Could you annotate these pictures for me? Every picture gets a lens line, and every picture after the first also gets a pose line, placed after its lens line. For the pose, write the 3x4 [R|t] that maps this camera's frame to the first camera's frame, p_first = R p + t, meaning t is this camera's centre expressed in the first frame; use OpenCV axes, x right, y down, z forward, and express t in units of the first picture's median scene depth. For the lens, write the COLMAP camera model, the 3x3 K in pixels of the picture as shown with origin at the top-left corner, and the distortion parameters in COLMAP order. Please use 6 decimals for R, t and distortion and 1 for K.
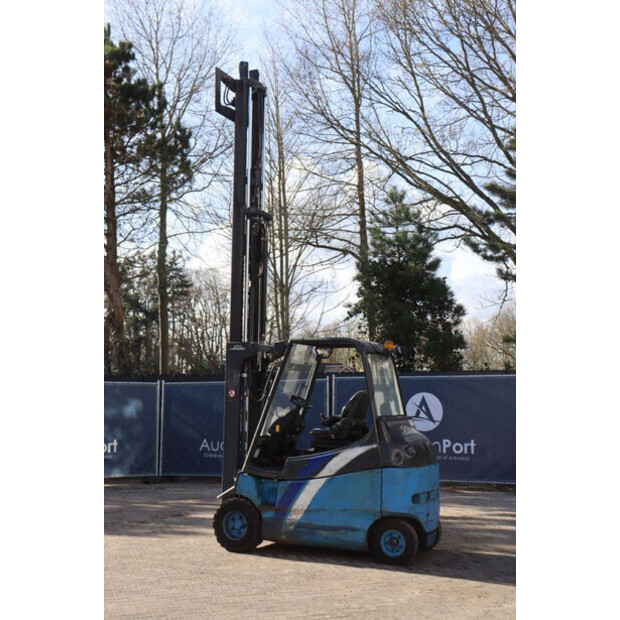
lens RADIAL K [[834.9, 0, 310.0], [0, 834.9, 310.0], [0, 0, 1]] dist [0.052898, -0.004673]
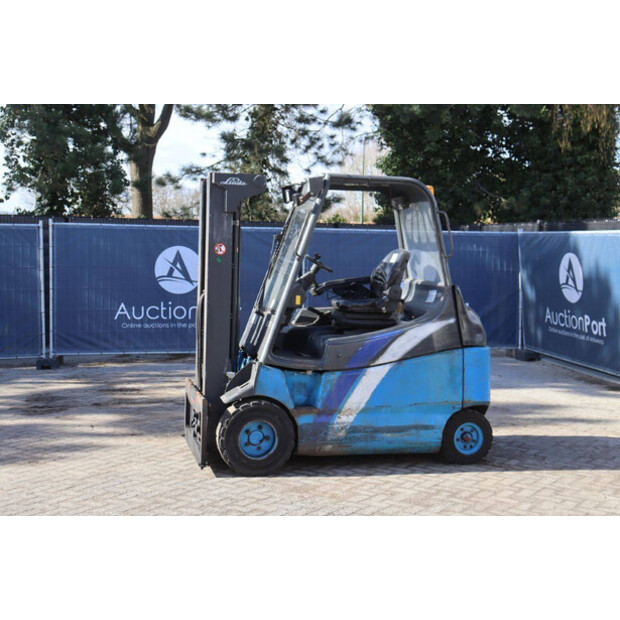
lens RADIAL K [[899.8, 0, 310.0], [0, 899.8, 310.0], [0, 0, 1]] dist [0.088404, 0.004812]
pose [[0.779999, -0.027504, 0.625177, -0.525750], [-0.081262, 0.986123, 0.144769, 0.039948], [-0.620483, -0.163723, 0.766939, 0.421404]]
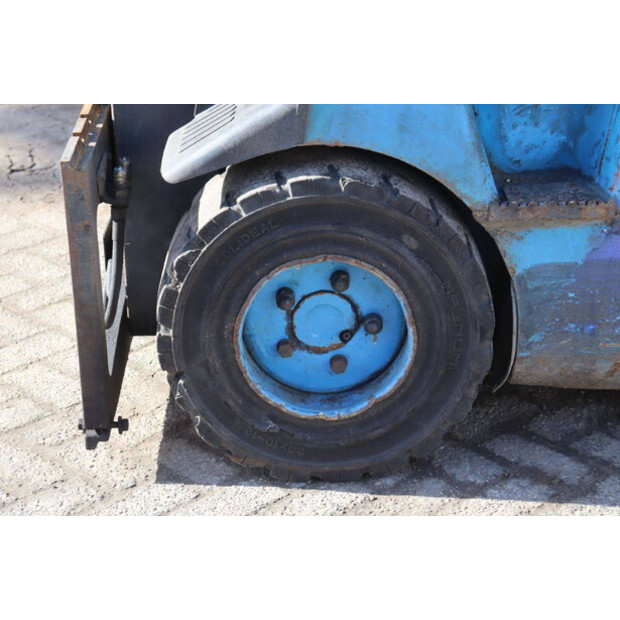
lens RADIAL K [[1454.9, 0, 310.0], [0, 1454.9, 310.0], [0, 0, 1]] dist [0.411143, 0.260855]
pose [[0.898748, -0.204116, 0.388058, -0.198203], [-0.020276, 0.864741, 0.501808, 0.117802], [-0.437997, -0.458867, 0.773046, 0.801991]]
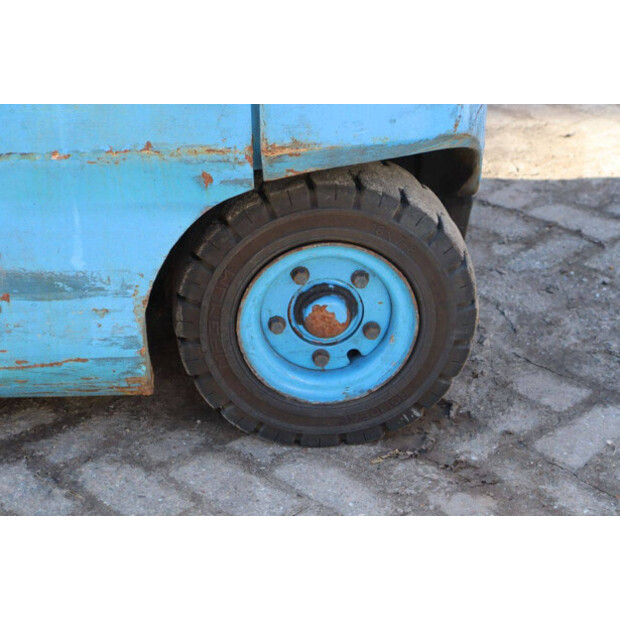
lens RADIAL K [[1454.9, 0, 310.0], [0, 1454.9, 310.0], [0, 0, 1]] dist [0.411143, 0.260855]
pose [[0.898122, -0.222197, 0.379481, -0.000536], [-0.033392, 0.826002, 0.562678, 0.123472], [-0.438477, -0.518025, 0.734431, 0.765282]]
